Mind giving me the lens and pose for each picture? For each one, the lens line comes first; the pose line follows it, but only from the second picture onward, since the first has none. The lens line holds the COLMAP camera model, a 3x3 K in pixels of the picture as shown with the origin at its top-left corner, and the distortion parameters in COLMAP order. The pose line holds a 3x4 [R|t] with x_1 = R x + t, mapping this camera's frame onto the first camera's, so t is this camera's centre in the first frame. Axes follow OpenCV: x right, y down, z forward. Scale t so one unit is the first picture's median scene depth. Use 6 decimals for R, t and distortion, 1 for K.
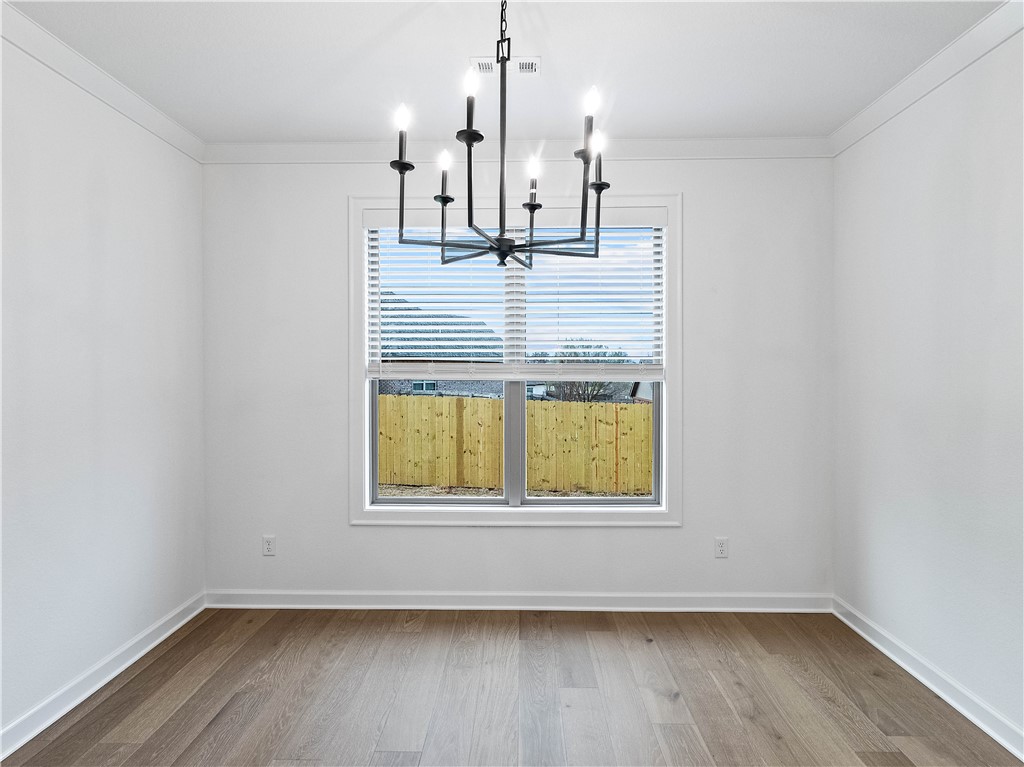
lens RADIAL K [[532.4, 0, 513.2], [0, 532.4, 372.4], [0, 0, 1]] dist [0.002532, -0.000269]
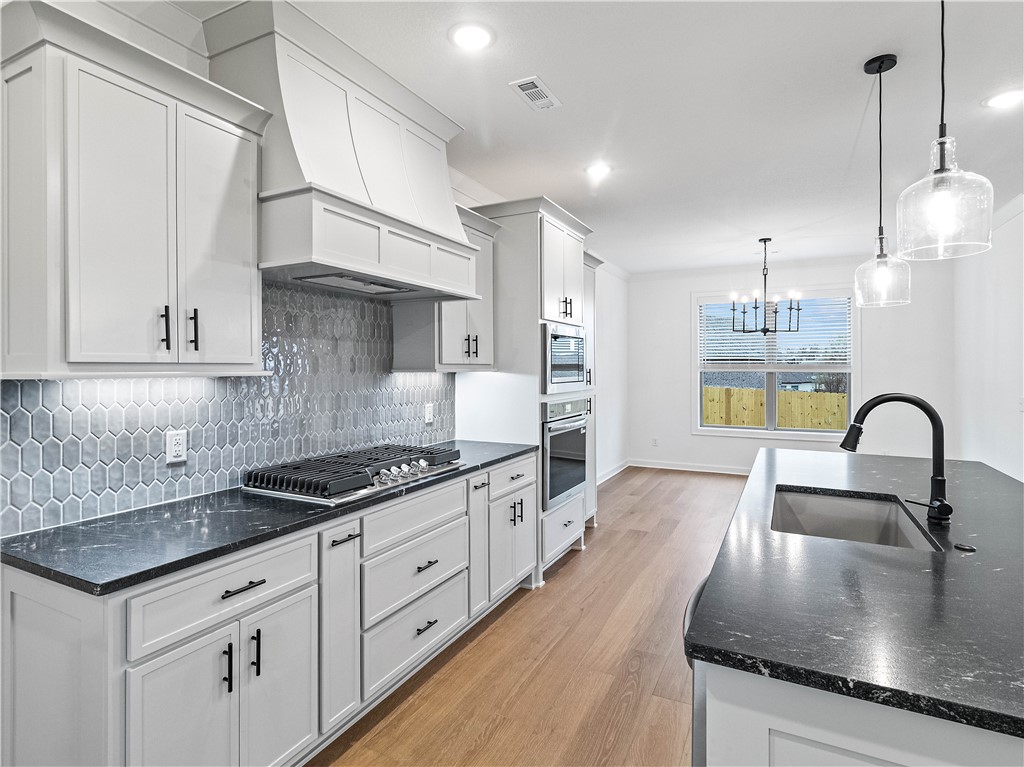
lens RADIAL K [[532.4, 0, 513.2], [0, 532.4, 372.4], [0, 0, 1]] dist [0.002532, -0.000269]
pose [[0.896907, 0.000315, -0.442219, 0.021386], [0.001764, 0.999989, 0.004289, 0.006269], [0.442216, -0.004627, 0.896897, -1.409270]]
